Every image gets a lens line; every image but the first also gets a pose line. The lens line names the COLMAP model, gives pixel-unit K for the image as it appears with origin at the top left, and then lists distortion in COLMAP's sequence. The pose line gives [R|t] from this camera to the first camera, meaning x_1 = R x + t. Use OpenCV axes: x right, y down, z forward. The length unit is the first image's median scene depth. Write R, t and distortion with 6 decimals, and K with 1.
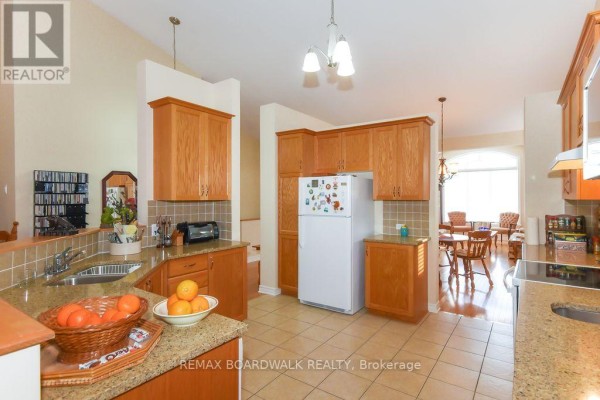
lens RADIAL K [[309.2, 0, 287.1], [0, 309.2, 197.3], [0, 0, 1]] dist [-0.016773, 0.000385]
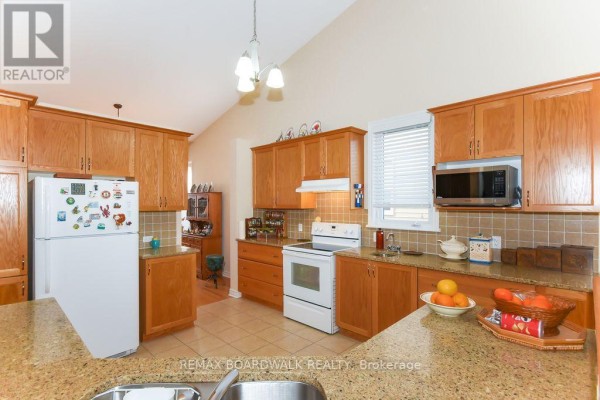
lens RADIAL K [[300.6, 0, 293.4], [0, 300.6, 202.2], [0, 0, 1]] dist [0.002057, 0.000215]
pose [[0.122805, 0.005193, 0.992417, -0.516317], [0.001151, 0.999985, -0.005375, -0.011880], [-0.992430, 0.001803, 0.122797, 0.467965]]
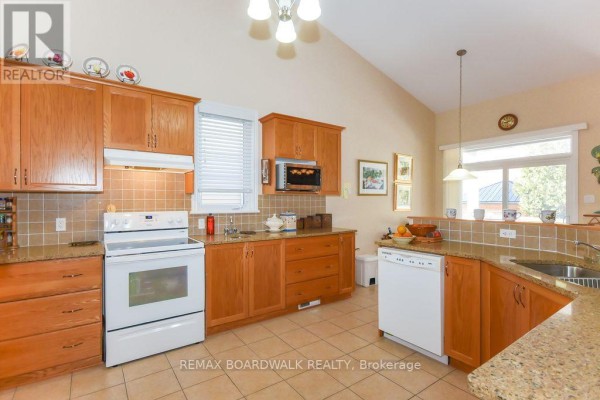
lens RADIAL K [[294.0, 0, 300.0], [0, 294.0, 200.0], [0, 0, 1]] dist [0.003500, 0.000300]
pose [[-0.959386, 0.002436, 0.282088, -0.064717], [0.001094, 0.999987, -0.004912, 0.028342], [-0.282096, -0.004404, -0.959376, 1.083762]]
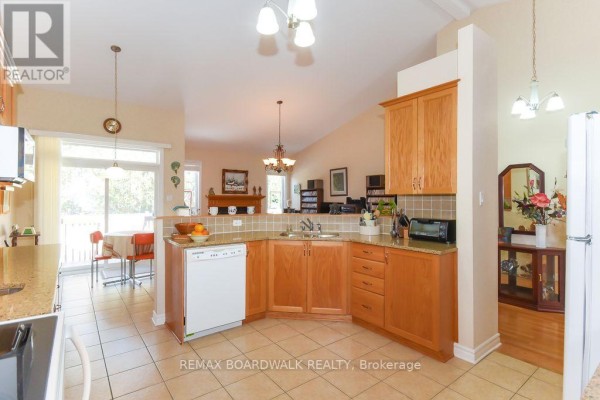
lens RADIAL K [[294.0, 0, 300.0], [0, 294.0, 200.0], [0, 0, 1]] dist [0.003500, 0.000300]
pose [[-0.256394, 0.004269, -0.966563, 0.571682], [-0.000692, 0.999989, 0.004600, 0.020129], [0.966572, 0.001848, -0.256388, 0.762519]]
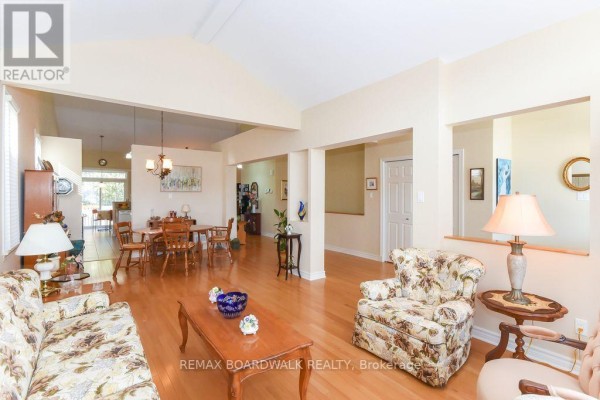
lens RADIAL K [[289.9, 0, 301.6], [0, 289.9, 194.3], [0, 0, 1]] dist [0.017672, 0.000103]
pose [[-0.268096, -0.000174, -0.963392, 1.903736], [0.001826, 0.999998, -0.000689, 0.012312], [0.963390, -0.001944, -0.268095, 2.447732]]
